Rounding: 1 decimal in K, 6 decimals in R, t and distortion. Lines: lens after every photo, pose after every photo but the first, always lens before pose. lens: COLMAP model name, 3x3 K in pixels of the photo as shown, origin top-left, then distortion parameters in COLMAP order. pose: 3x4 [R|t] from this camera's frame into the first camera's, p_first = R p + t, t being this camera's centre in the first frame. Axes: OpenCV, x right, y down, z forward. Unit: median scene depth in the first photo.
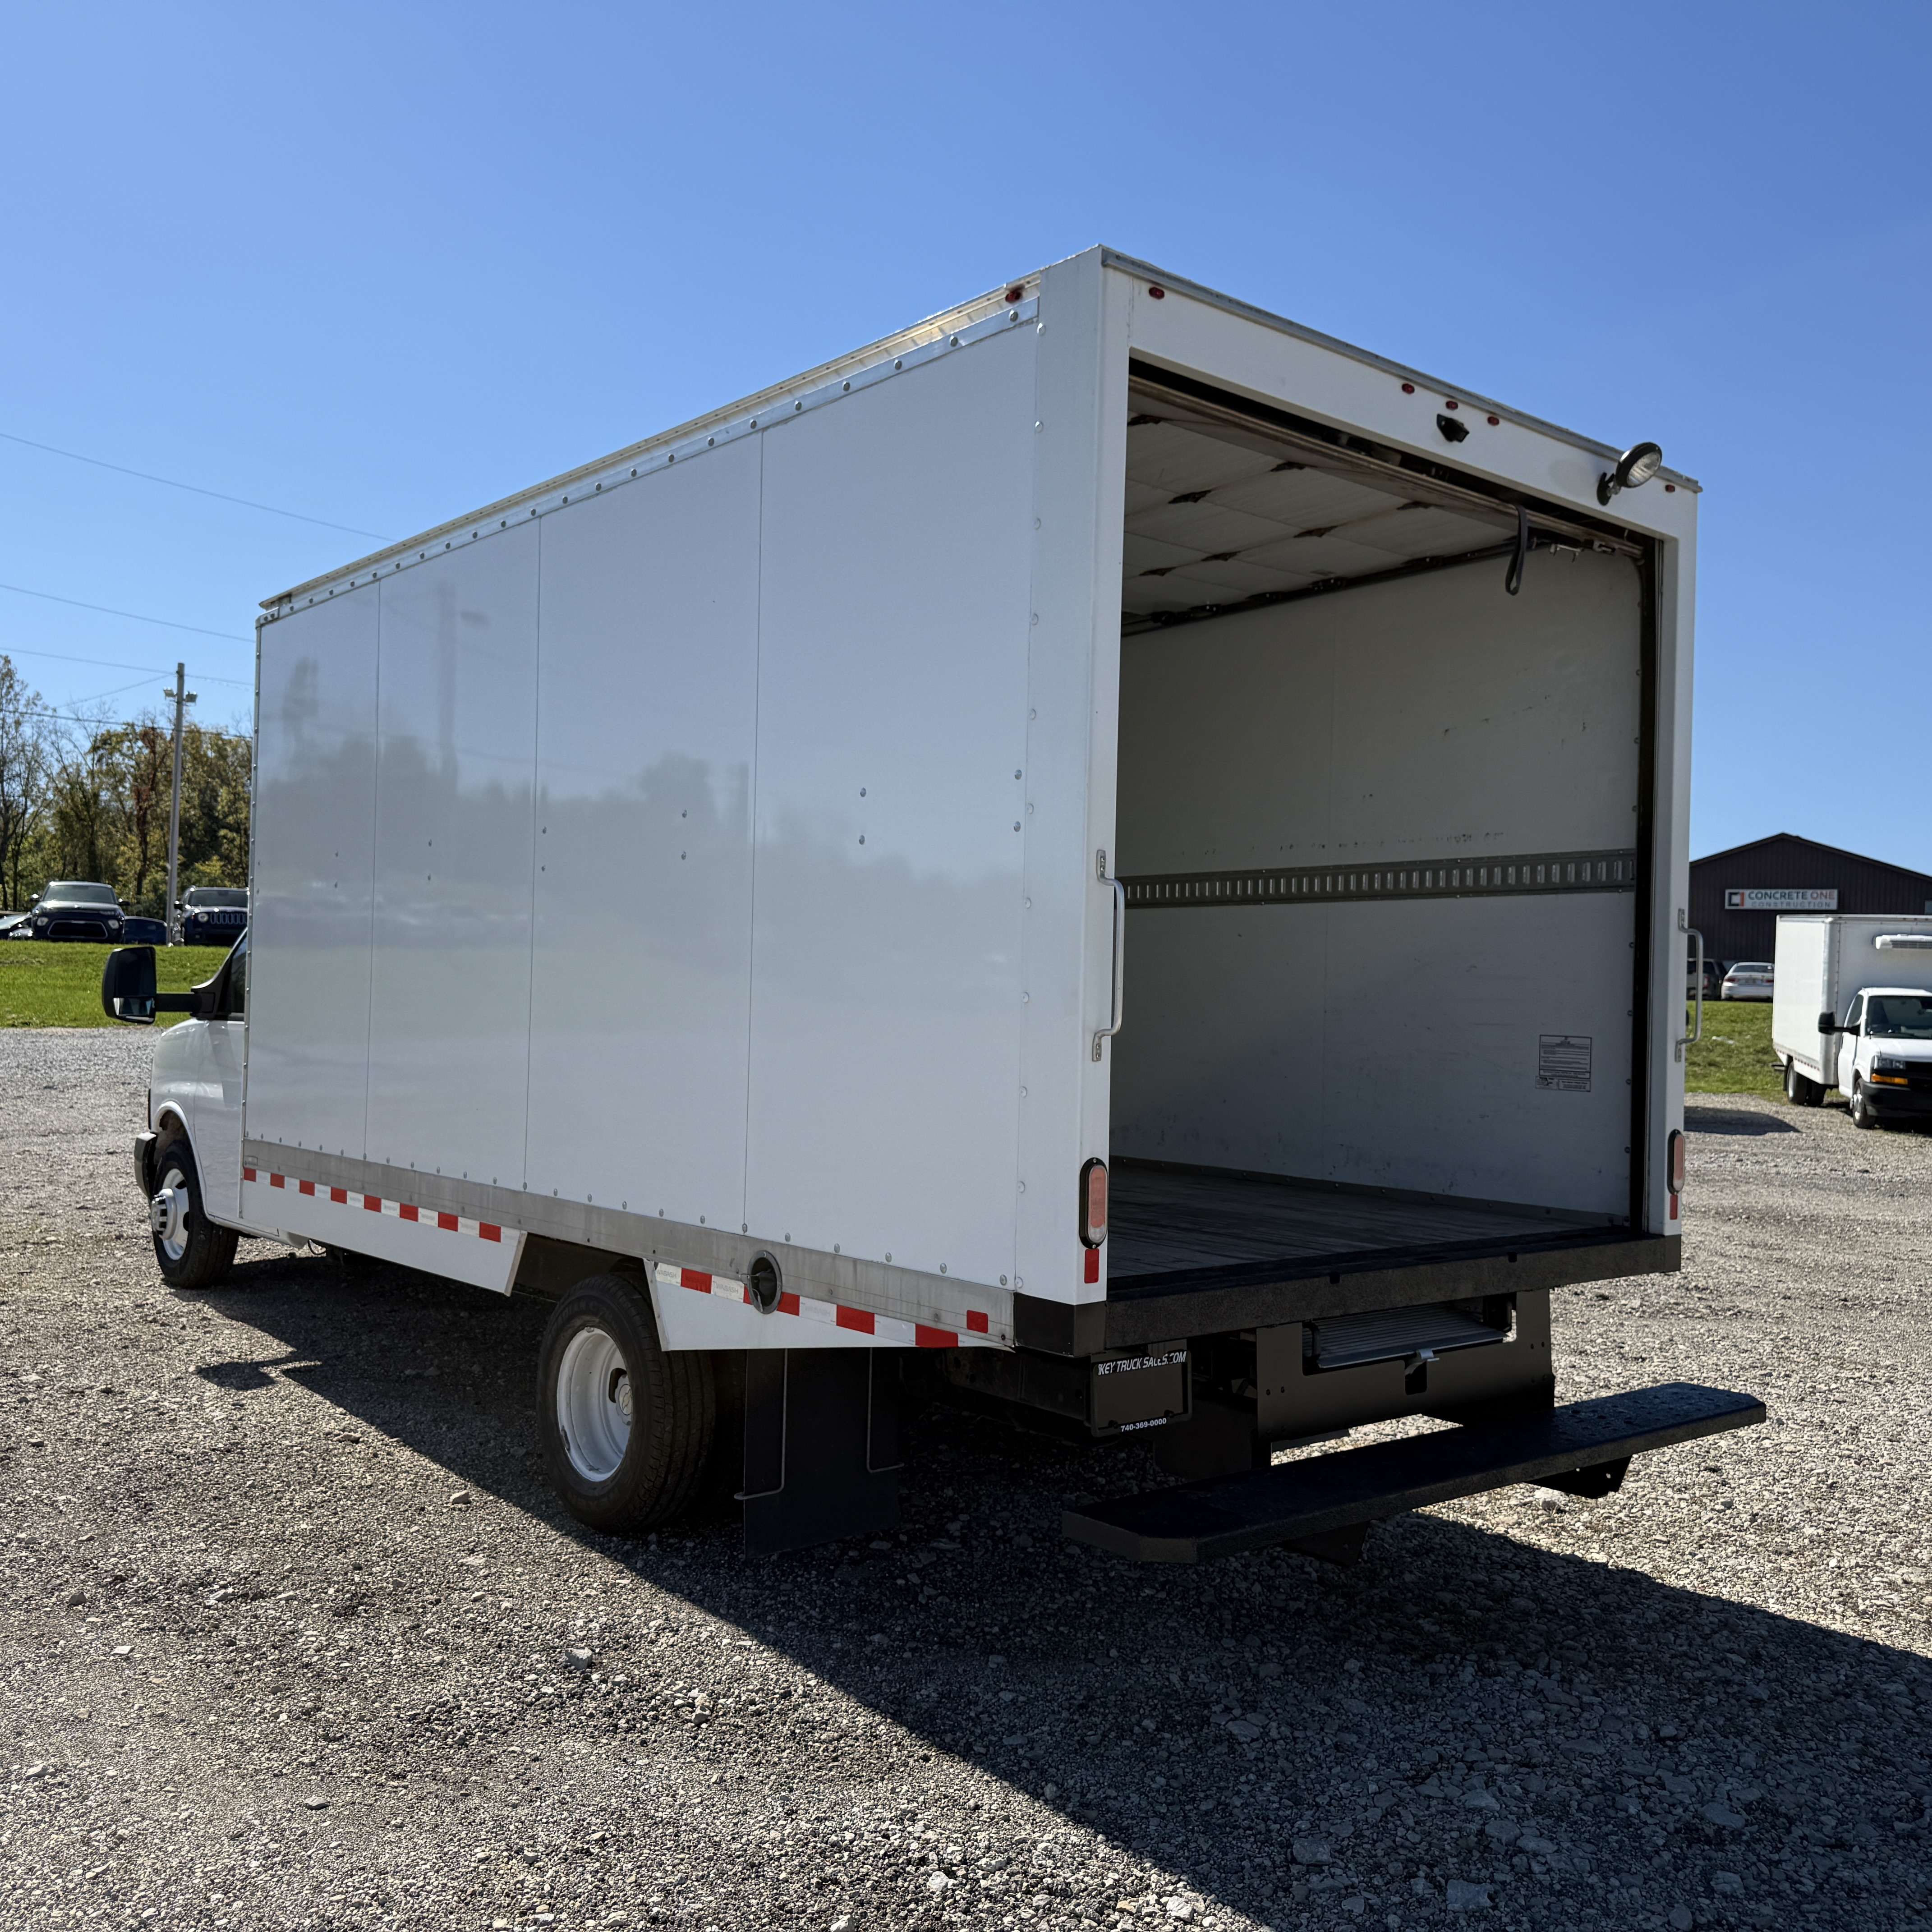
lens RADIAL K [[1842.6, 0, 977.7], [0, 1842.6, 1008.0], [0, 0, 1]] dist [0.059396, -0.088340]
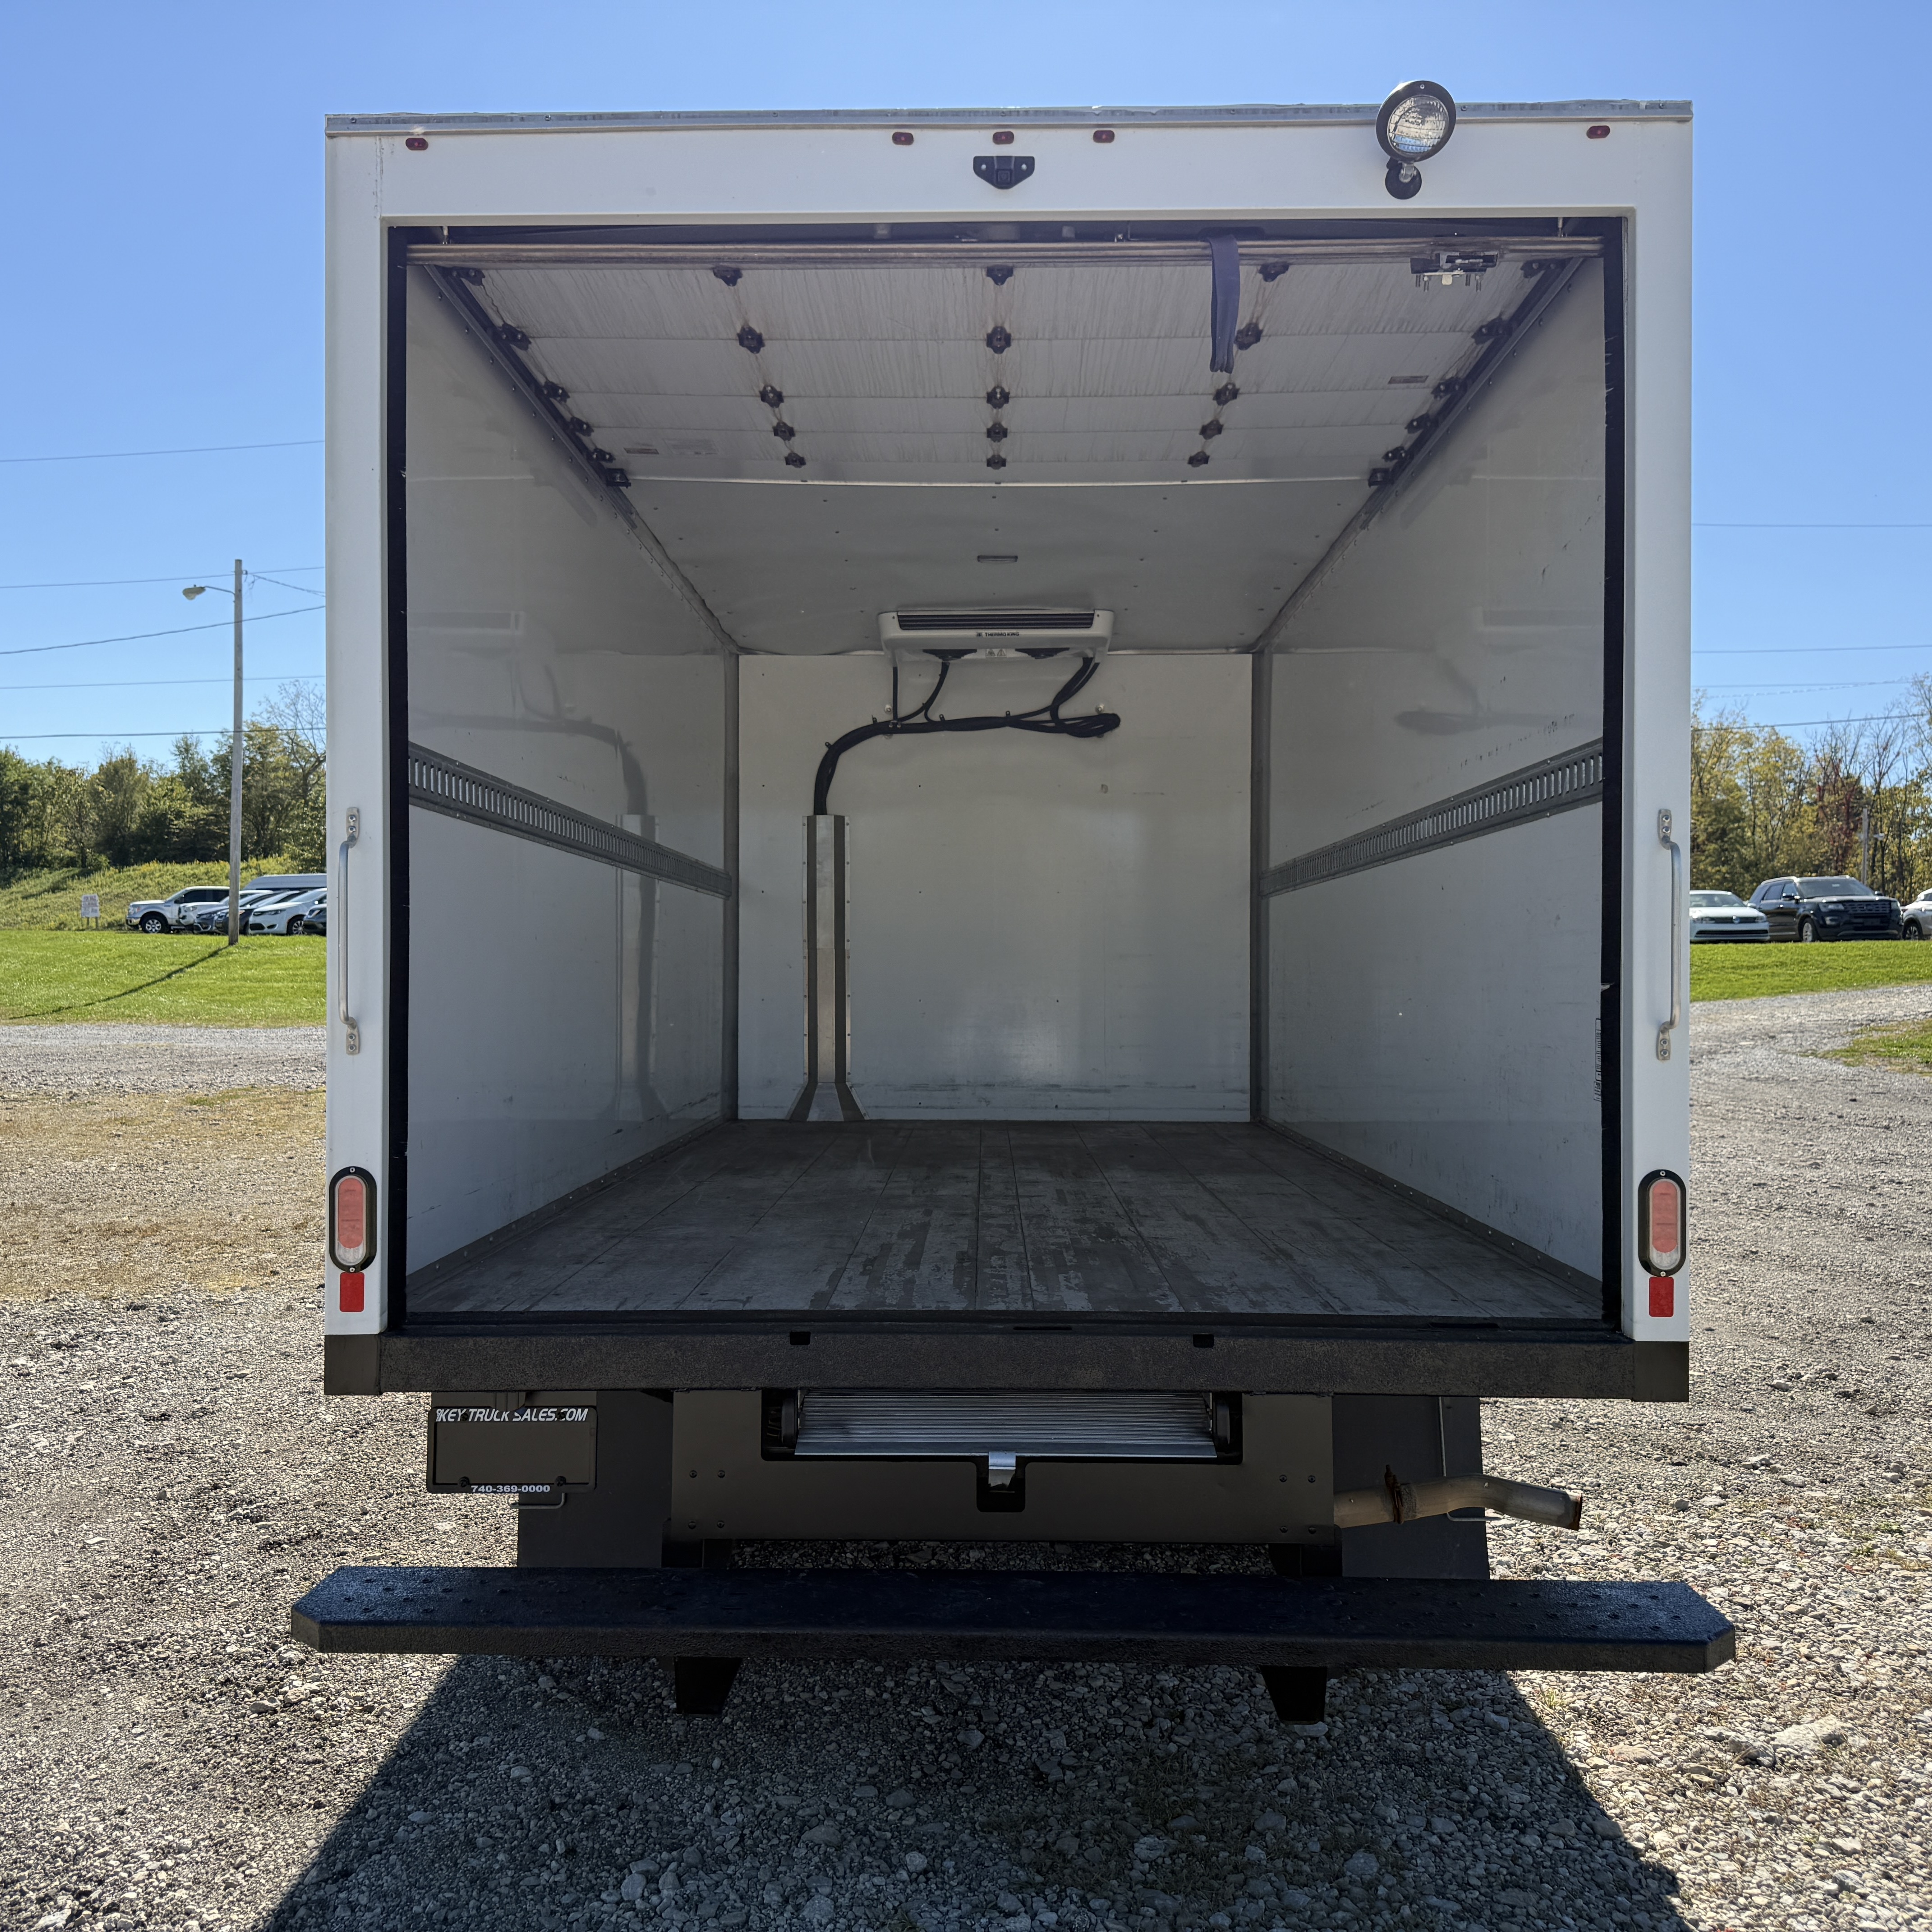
lens RADIAL K [[1842.6, 0, 977.7], [0, 1842.6, 1008.0], [0, 0, 1]] dist [0.059396, -0.088340]
pose [[0.741391, -0.013312, -0.670941, 0.680849], [0.015275, 0.999879, -0.002960, 0.011629], [0.670899, -0.008054, 0.741505, 0.432943]]
